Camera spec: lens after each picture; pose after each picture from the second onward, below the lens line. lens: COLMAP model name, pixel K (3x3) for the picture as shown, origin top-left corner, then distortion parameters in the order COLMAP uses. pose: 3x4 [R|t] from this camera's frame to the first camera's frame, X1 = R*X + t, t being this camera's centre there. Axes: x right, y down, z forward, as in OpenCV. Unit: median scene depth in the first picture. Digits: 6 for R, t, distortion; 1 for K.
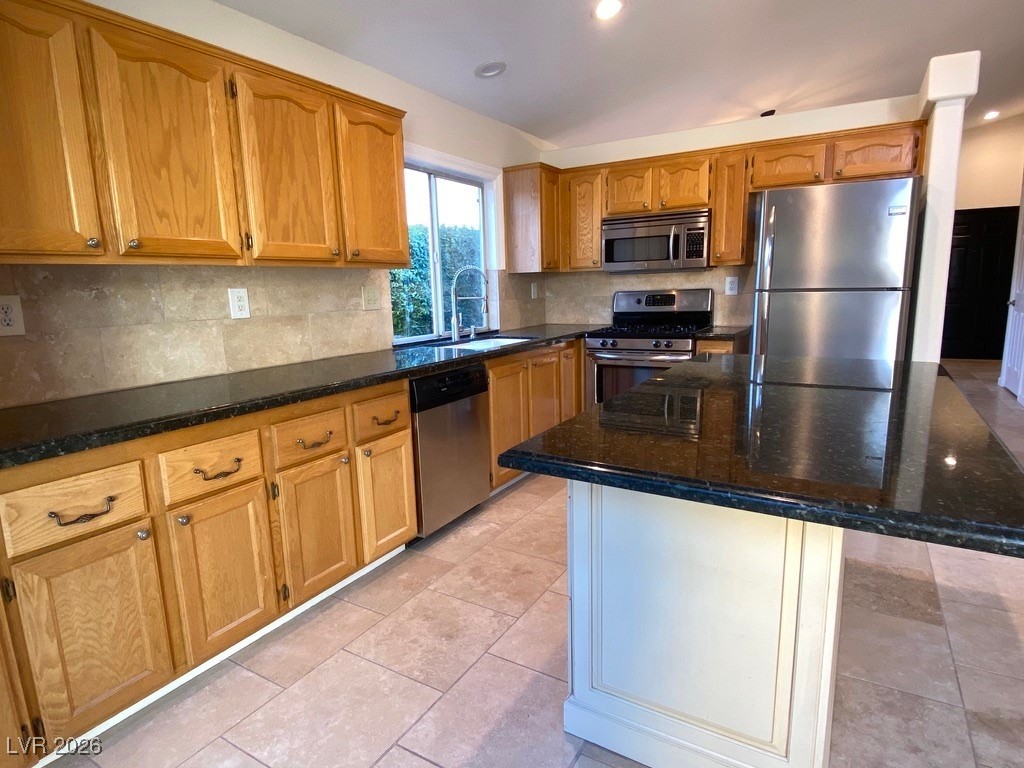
lens RADIAL K [[574.7, 0, 512.0], [0, 574.7, 384.0], [0, 0, 1]] dist [0.066417, -0.061802]
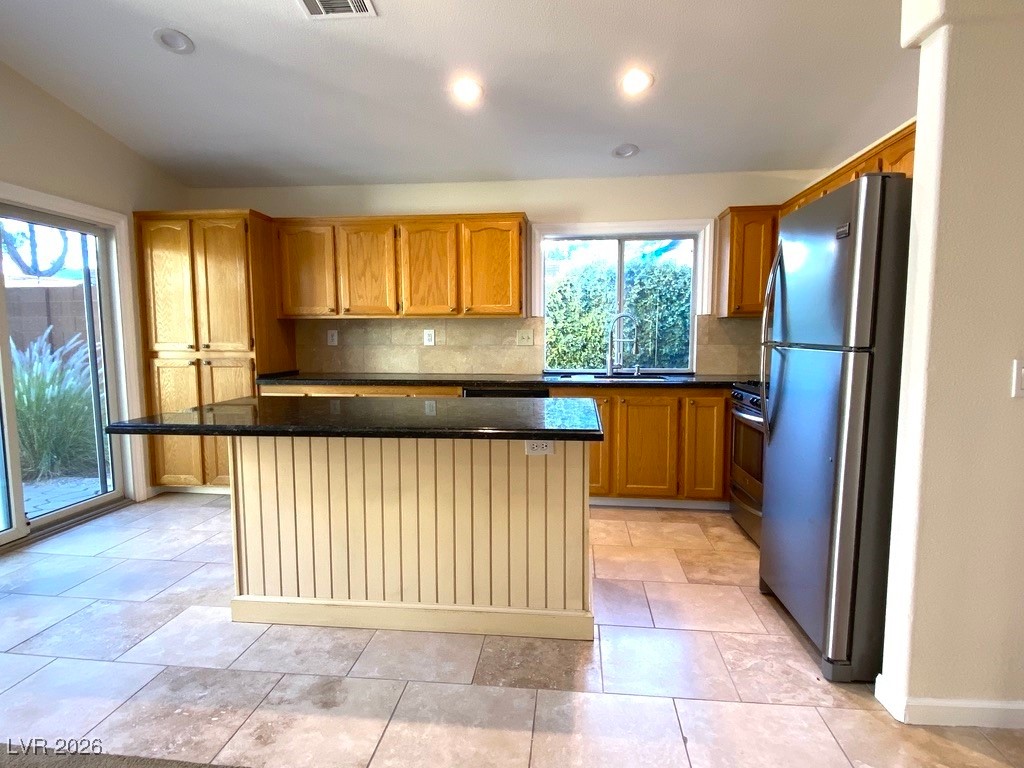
lens RADIAL K [[574.7, 0, 512.0], [0, 574.7, 384.0], [0, 0, 1]] dist [0.066417, -0.061802]
pose [[0.415984, 0.111973, -0.902452, 1.449993], [-0.164729, 0.985251, 0.046315, -0.132042], [0.894327, 0.129394, 0.428294, 0.510595]]
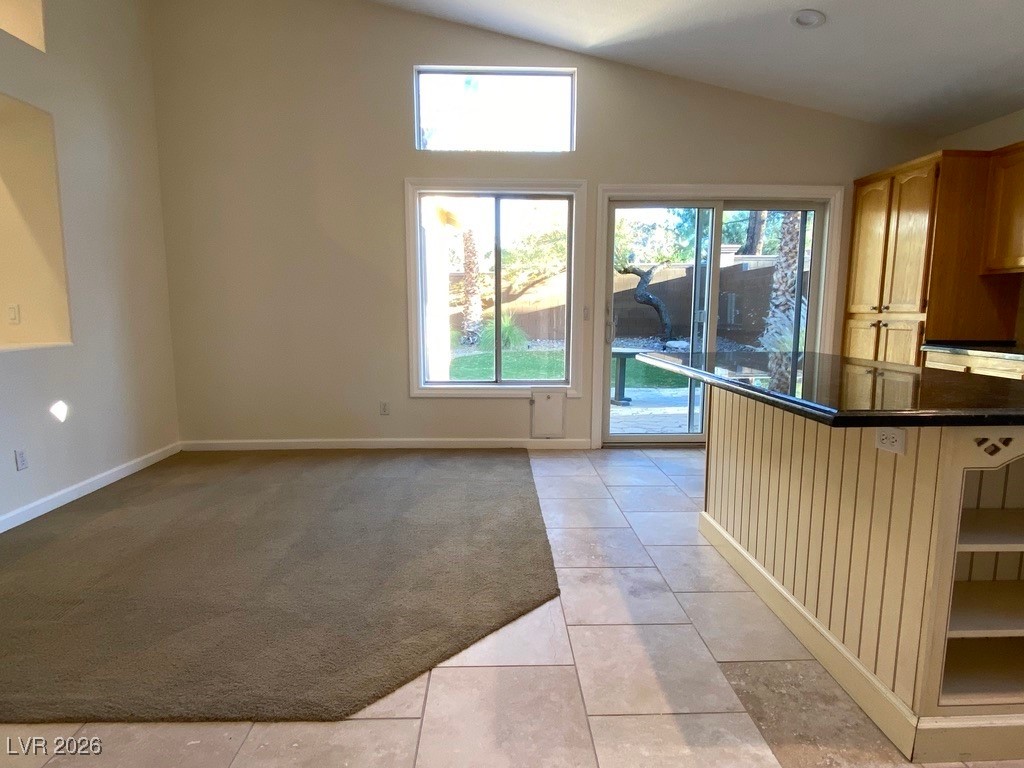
lens RADIAL K [[574.7, 0, 512.0], [0, 574.7, 384.0], [0, 0, 1]] dist [0.066417, -0.061802]
pose [[-0.841574, 0.100079, -0.530790, 1.307302], [-0.065586, 0.956481, 0.284330, -0.214883], [0.536146, 0.274097, -0.798385, 1.293909]]
